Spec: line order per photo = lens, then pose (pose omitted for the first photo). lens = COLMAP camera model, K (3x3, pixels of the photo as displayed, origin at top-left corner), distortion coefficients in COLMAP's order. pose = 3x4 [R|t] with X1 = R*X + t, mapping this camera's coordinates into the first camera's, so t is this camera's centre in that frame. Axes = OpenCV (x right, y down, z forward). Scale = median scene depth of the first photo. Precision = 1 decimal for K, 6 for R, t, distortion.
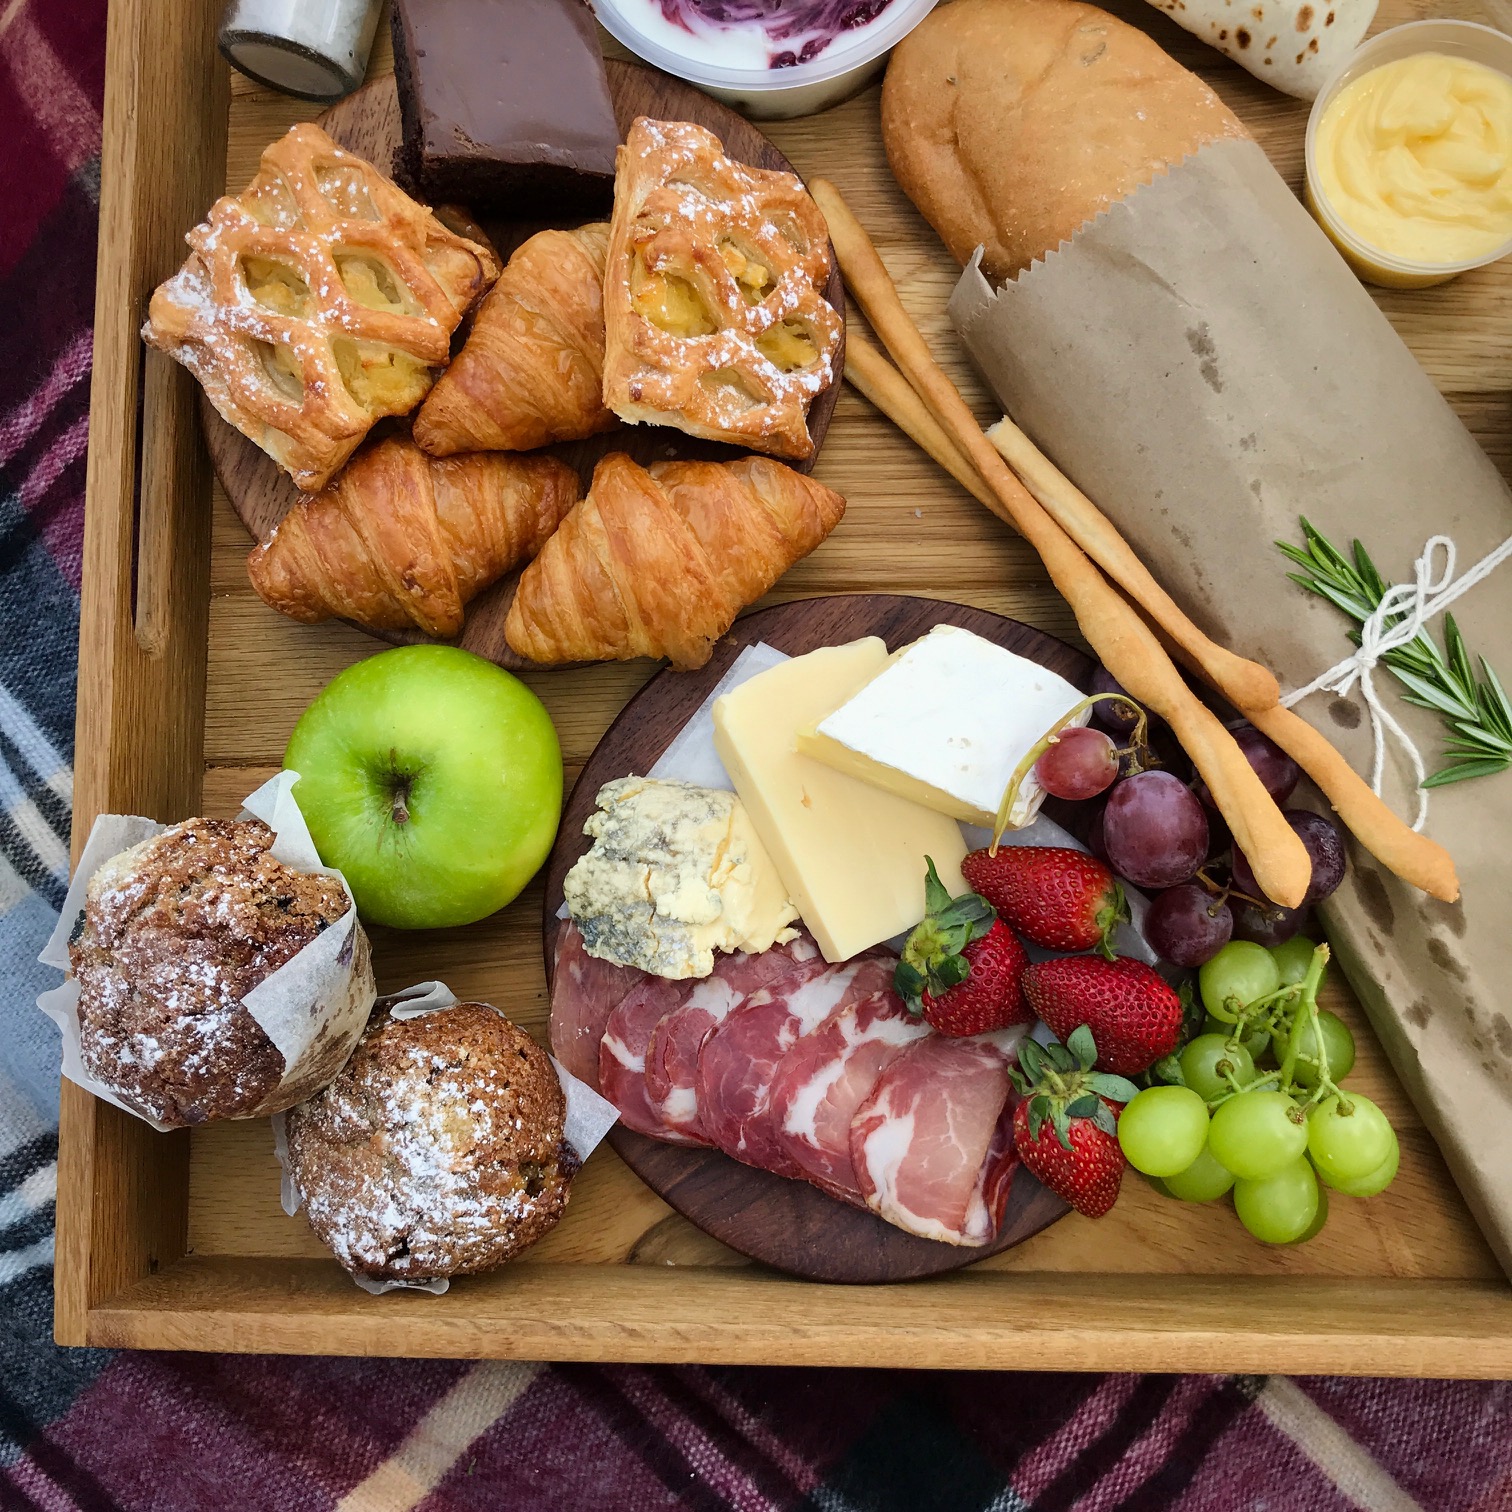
lens RADIAL K [[1710.9, 0, 774.4], [0, 1710.9, 739.7], [0, 0, 1]] dist [0.097186, -0.291647]
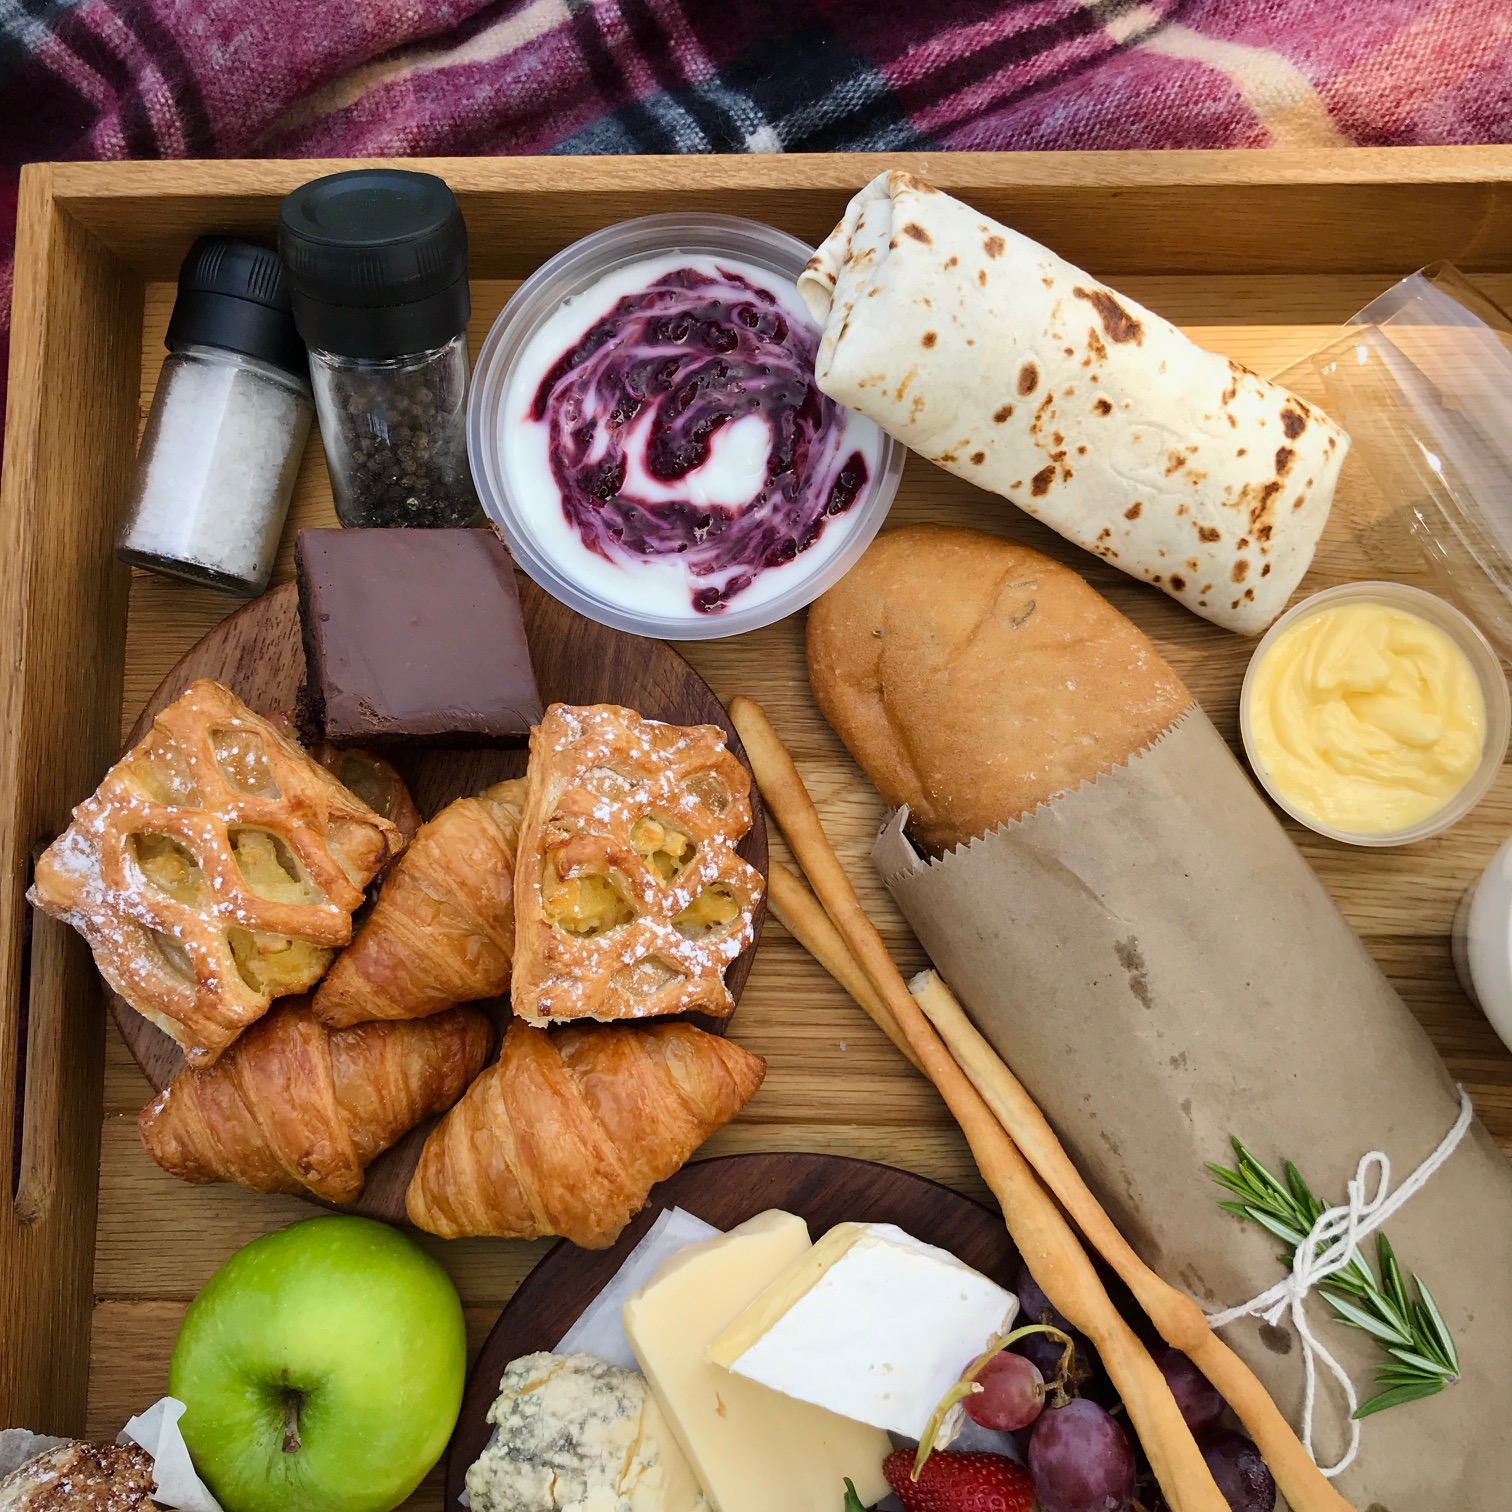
lens RADIAL K [[1710.9, 0, 774.4], [0, 1710.9, 739.7], [0, 0, 1]] dist [0.097186, -0.291647]
pose [[0.999418, 0.009182, 0.032863, 0.013691], [-0.008918, 0.999927, -0.008150, -0.328851], [-0.032936, 0.007852, 0.999427, 0.036532]]
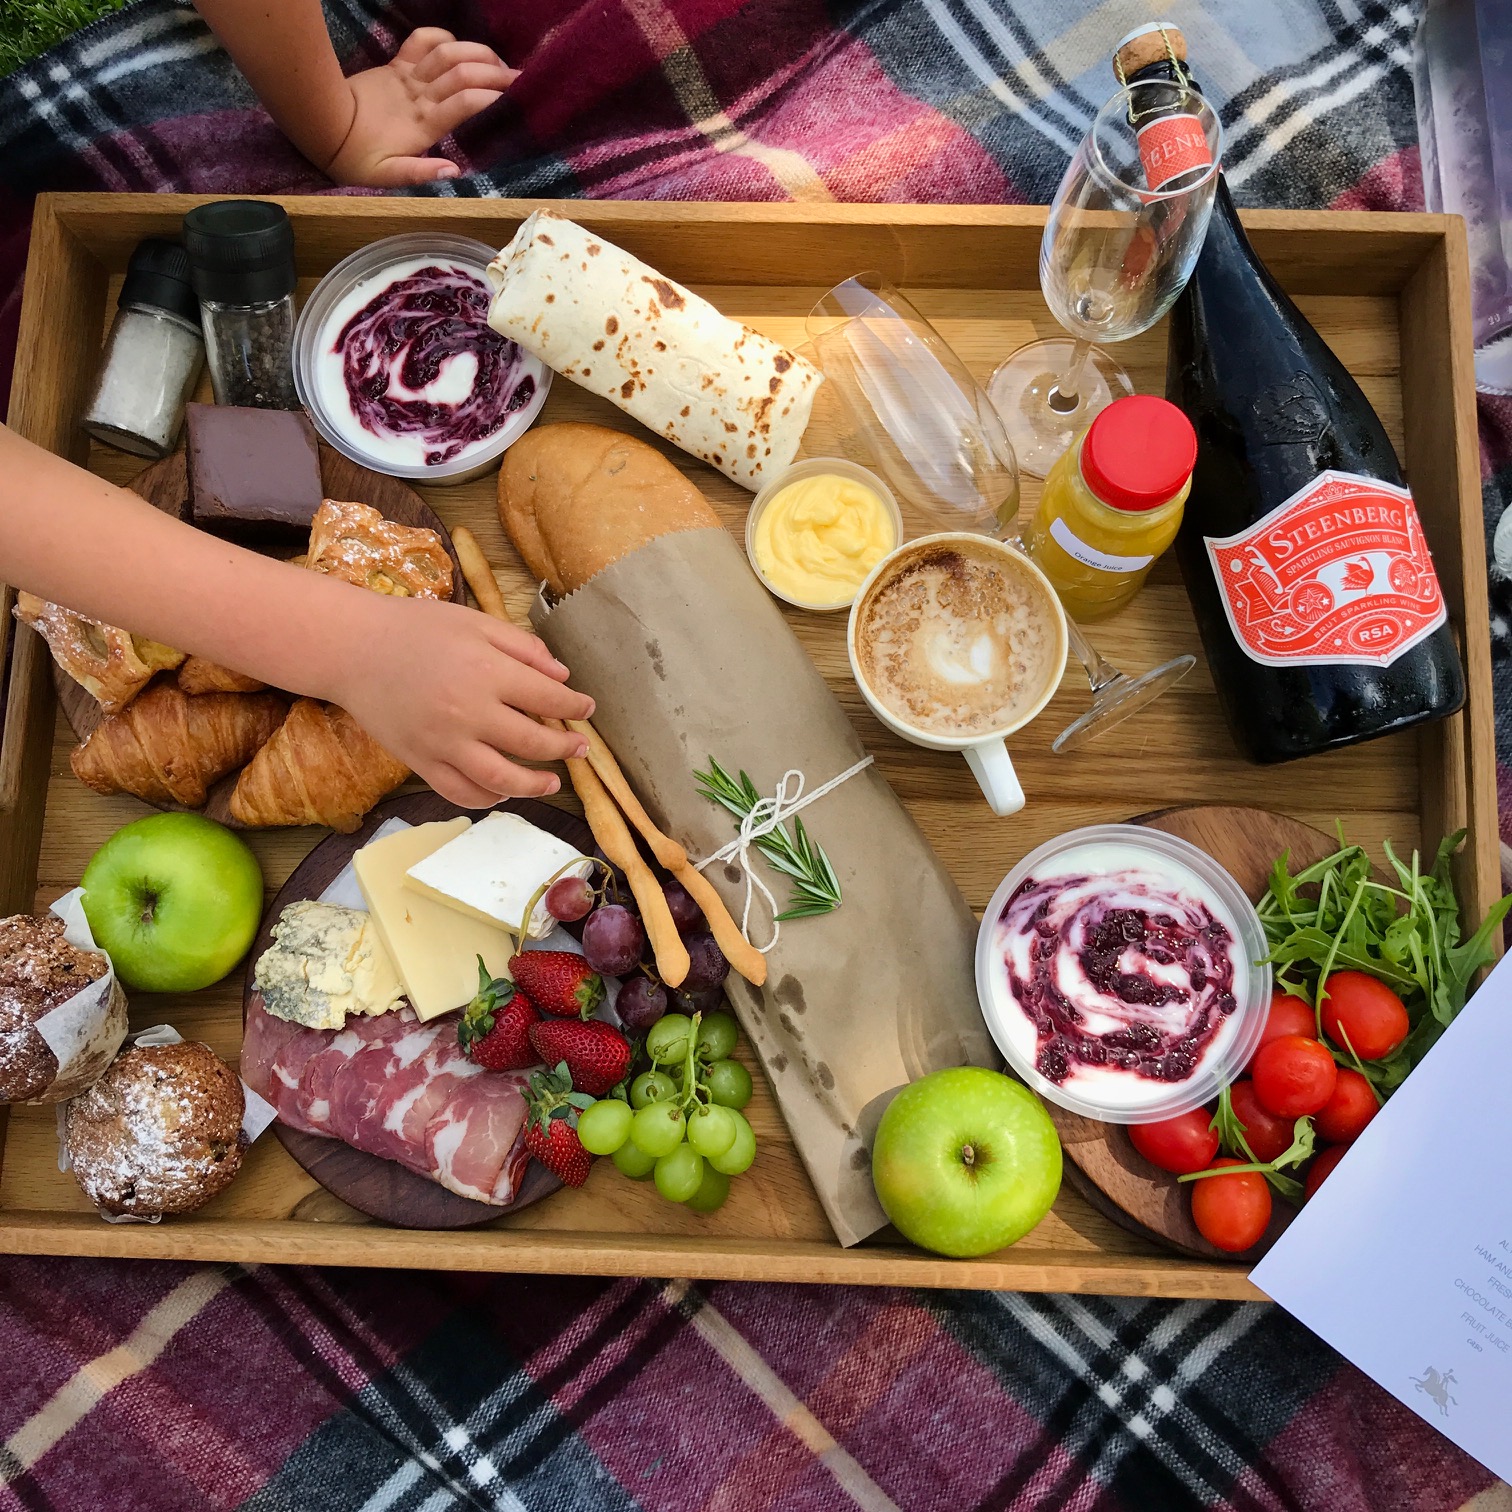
lens RADIAL K [[1710.9, 0, 774.4], [0, 1710.9, 739.7], [0, 0, 1]] dist [0.097186, -0.291647]
pose [[0.998532, 0.039203, 0.037371, 0.293715], [-0.035398, 0.994601, -0.097548, 0.014364], [-0.040993, 0.096082, 0.994529, -0.629675]]
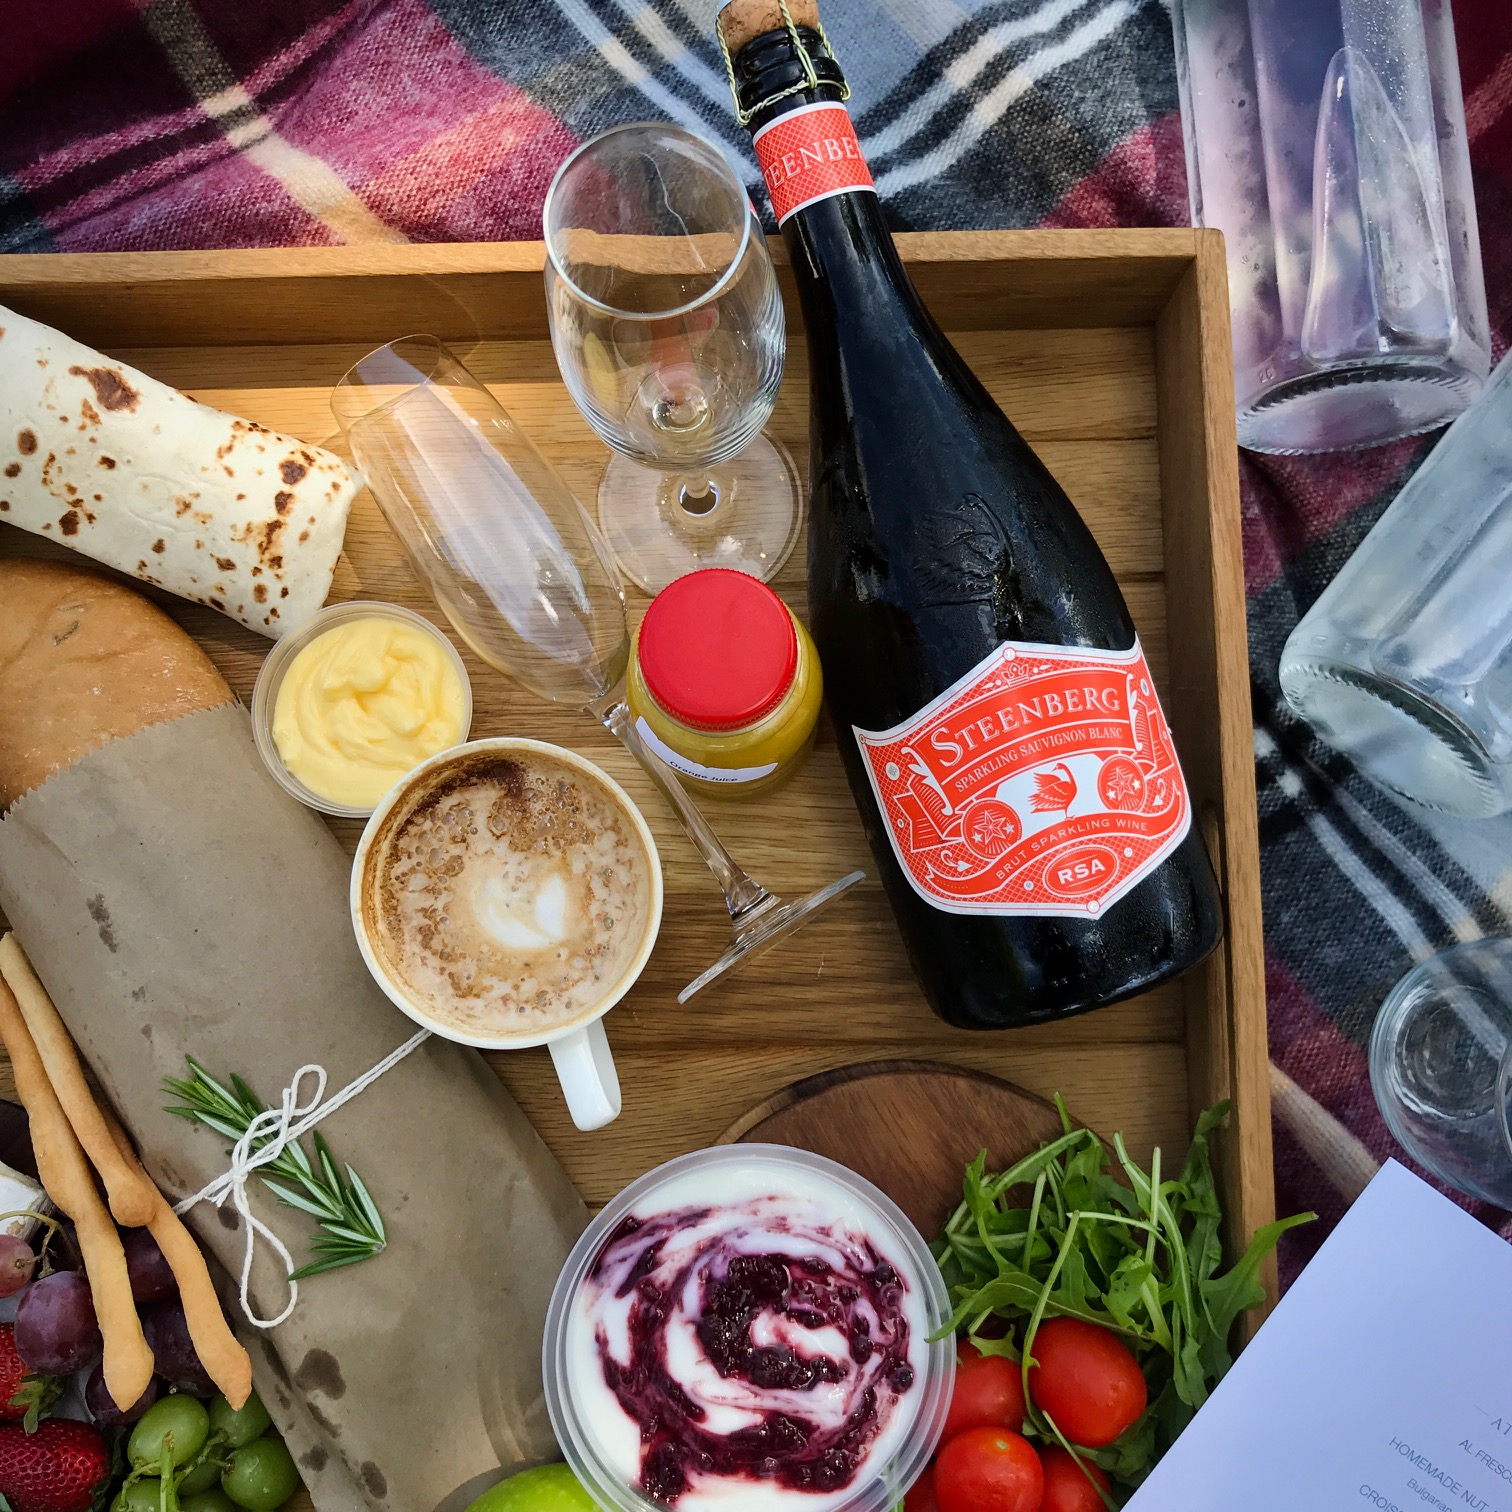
lens RADIAL K [[1783.6, 0, 785.7], [0, 1783.6, 730.0], [0, 0, 1]] dist [0.003011, -0.011557]
pose [[0.997735, -0.012732, 0.066056, 0.615716], [0.013940, 0.999743, -0.017856, -0.313502], [-0.065812, 0.018736, 0.997656, -0.255232]]
